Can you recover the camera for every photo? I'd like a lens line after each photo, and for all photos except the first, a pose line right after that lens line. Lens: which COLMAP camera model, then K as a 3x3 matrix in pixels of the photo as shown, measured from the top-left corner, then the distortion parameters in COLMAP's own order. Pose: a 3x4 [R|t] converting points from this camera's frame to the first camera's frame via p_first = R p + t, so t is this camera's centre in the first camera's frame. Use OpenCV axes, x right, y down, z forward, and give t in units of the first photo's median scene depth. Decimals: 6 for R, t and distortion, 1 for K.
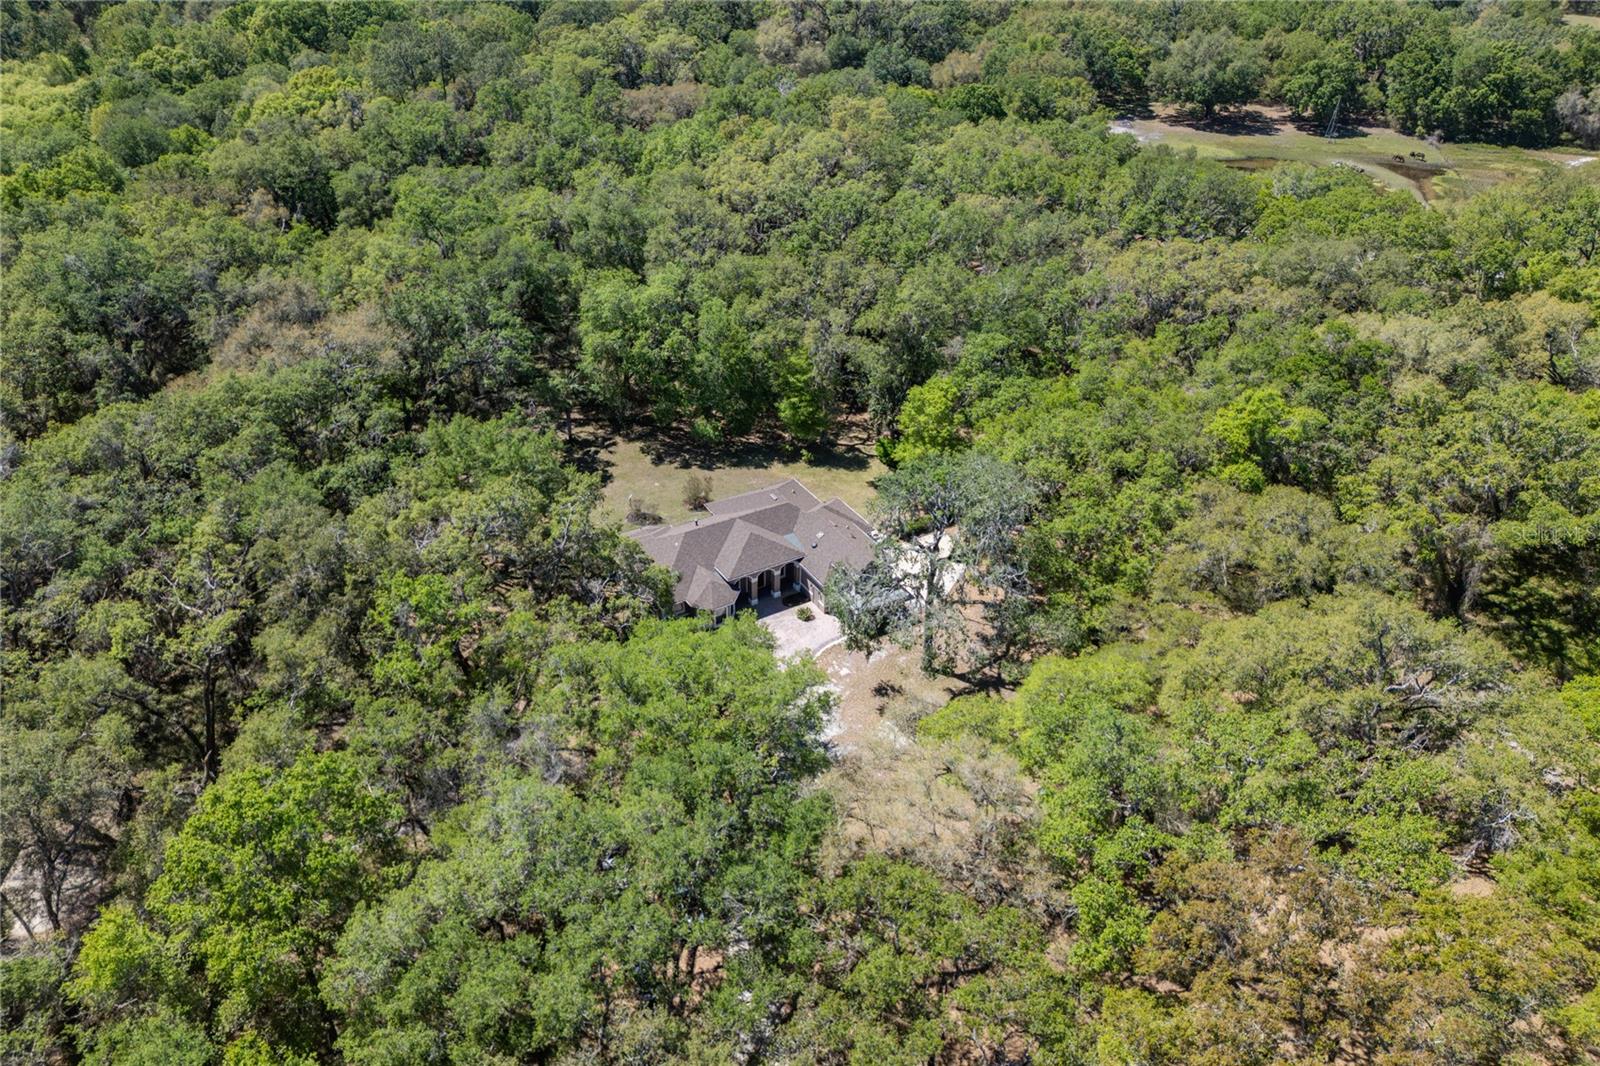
lens RADIAL K [[1159.7, 0, 807.1], [0, 1159.7, 533.2], [0, 0, 1]] dist [0.098488, -0.097112]
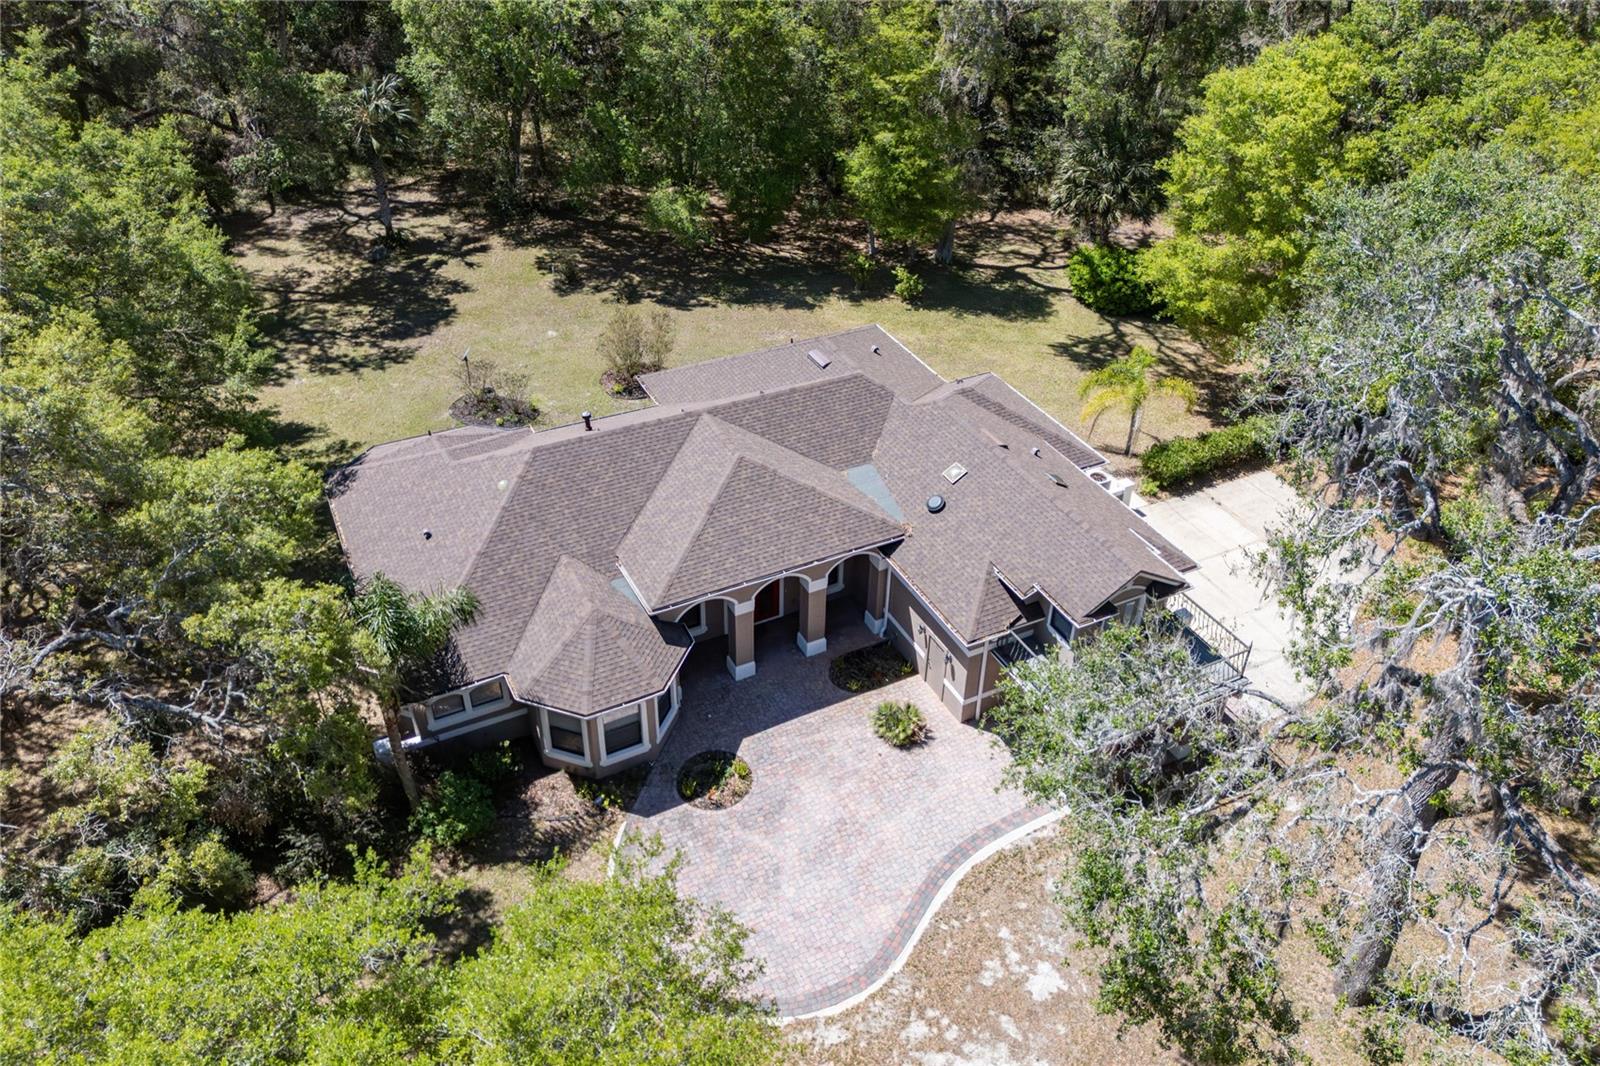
lens RADIAL K [[1159.7, 0, 807.1], [0, 1159.7, 533.2], [0, 0, 1]] dist [0.098488, -0.097112]
pose [[0.997586, 0.043017, -0.054522, -0.009634], [-0.039429, 0.997089, 0.065257, -0.000891], [0.057170, -0.062950, 0.996378, 0.565581]]
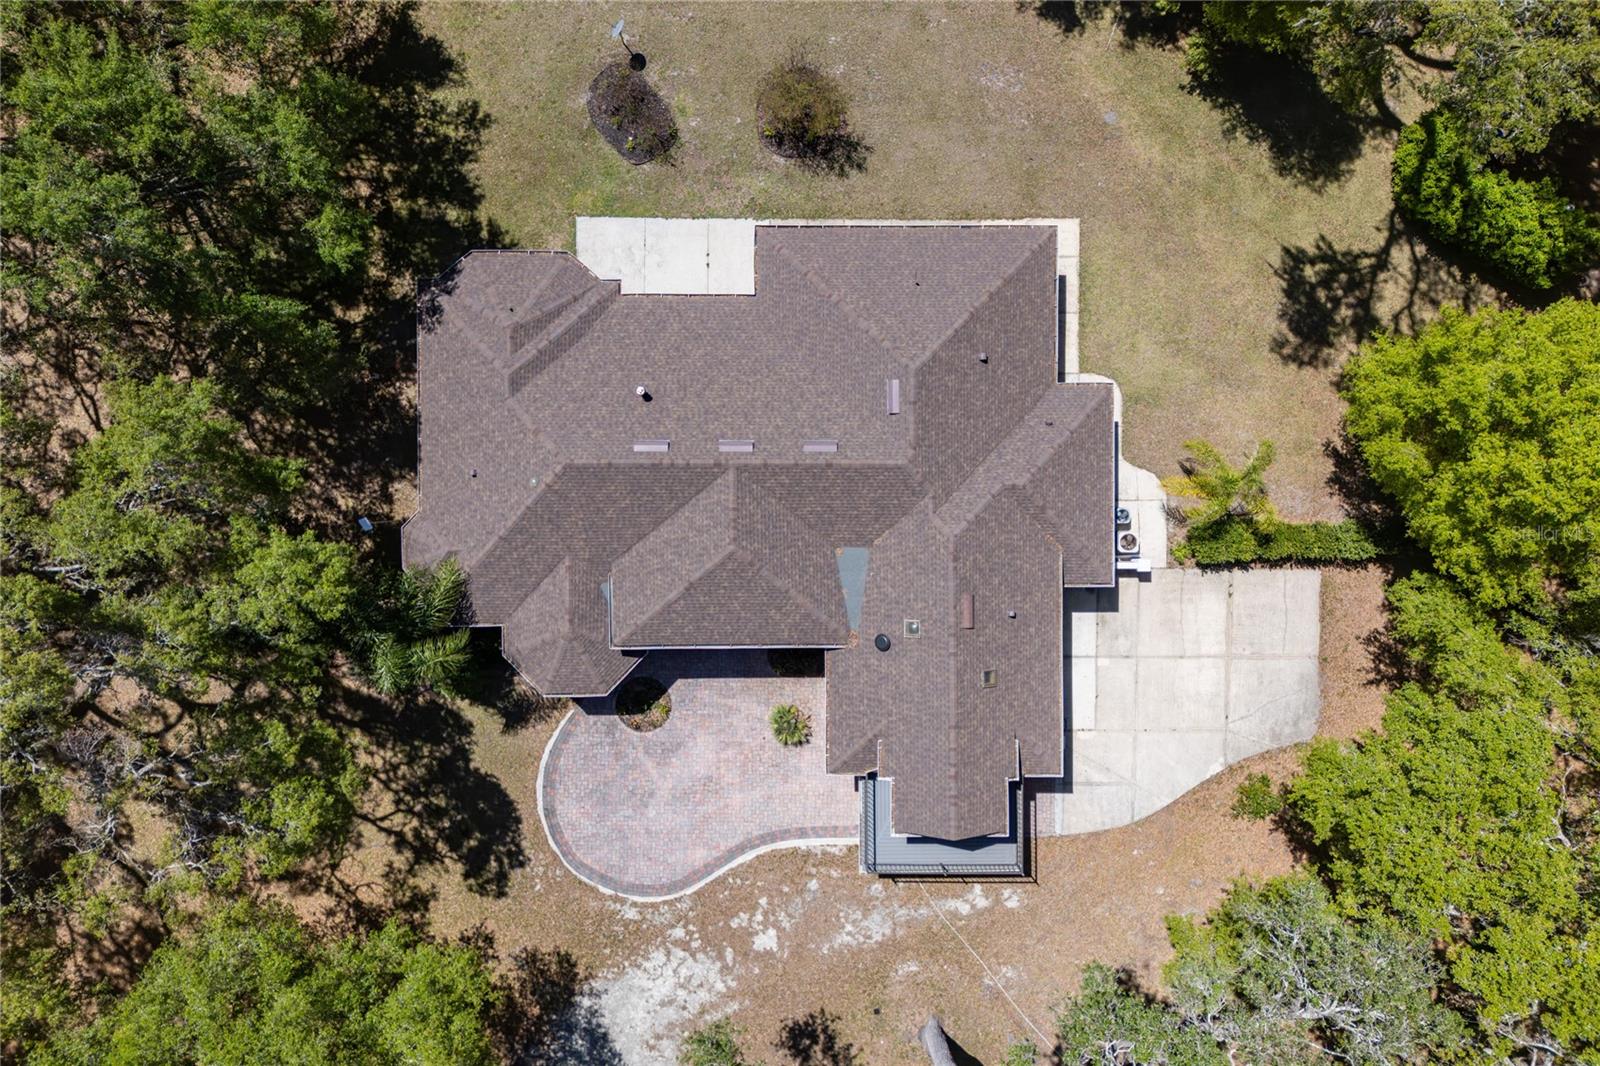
lens RADIAL K [[1159.7, 0, 807.1], [0, 1159.7, 533.2], [0, 0, 1]] dist [0.098488, -0.097112]
pose [[0.857500, 0.514389, 0.009928, -0.029090], [-0.286103, 0.460727, 0.840164, -0.254231], [0.427597, -0.723281, 0.542242, 0.682577]]
